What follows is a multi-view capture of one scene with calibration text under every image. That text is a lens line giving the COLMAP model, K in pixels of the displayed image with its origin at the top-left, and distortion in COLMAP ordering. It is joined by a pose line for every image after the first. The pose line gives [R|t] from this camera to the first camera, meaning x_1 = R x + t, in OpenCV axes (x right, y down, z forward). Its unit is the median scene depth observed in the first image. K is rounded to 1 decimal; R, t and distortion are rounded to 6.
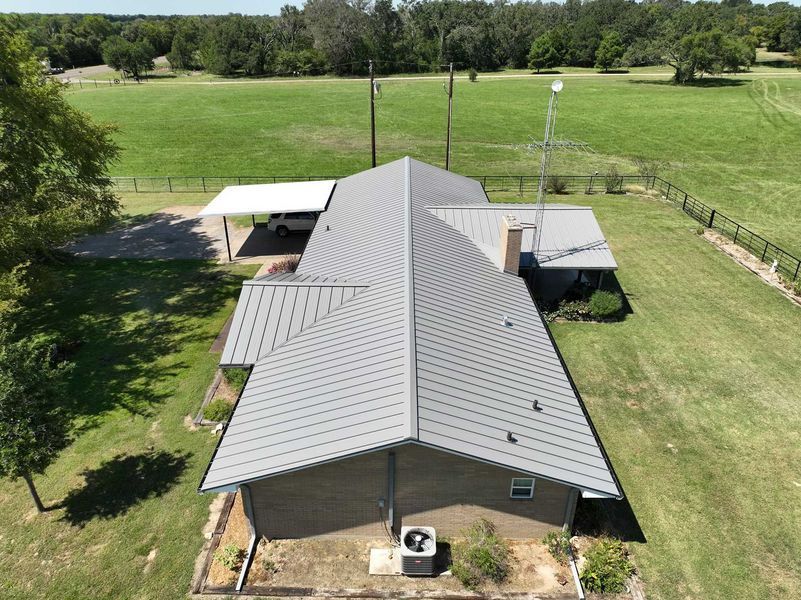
lens RADIAL K [[565.8, 0, 397.5], [0, 565.8, 299.1], [0, 0, 1]] dist [-0.001283, 0.021304]
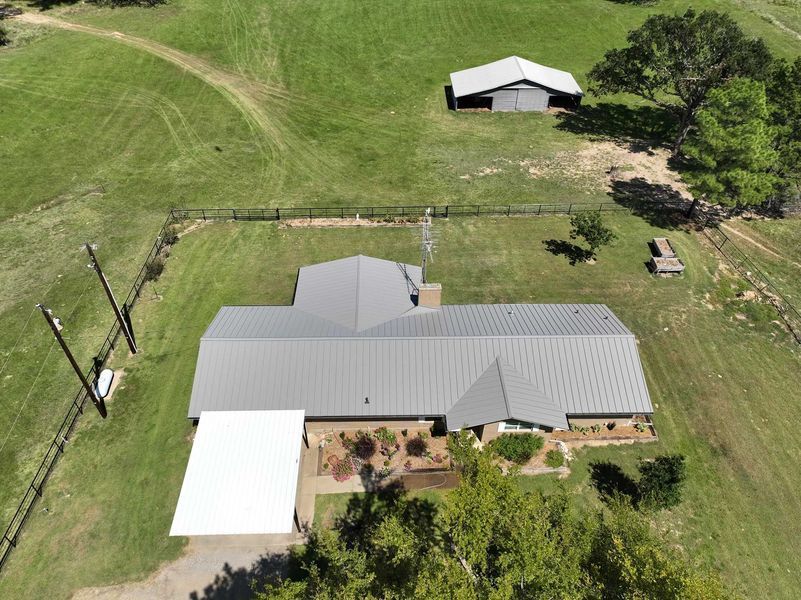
lens RADIAL K [[565.8, 0, 397.5], [0, 565.8, 299.1], [0, 0, 1]] dist [-0.001283, 0.021304]
pose [[-0.038692, -0.660943, 0.749438, -0.962184], [0.433267, 0.664735, 0.608610, -1.055251], [-0.900434, 0.348255, 0.260645, 0.610913]]
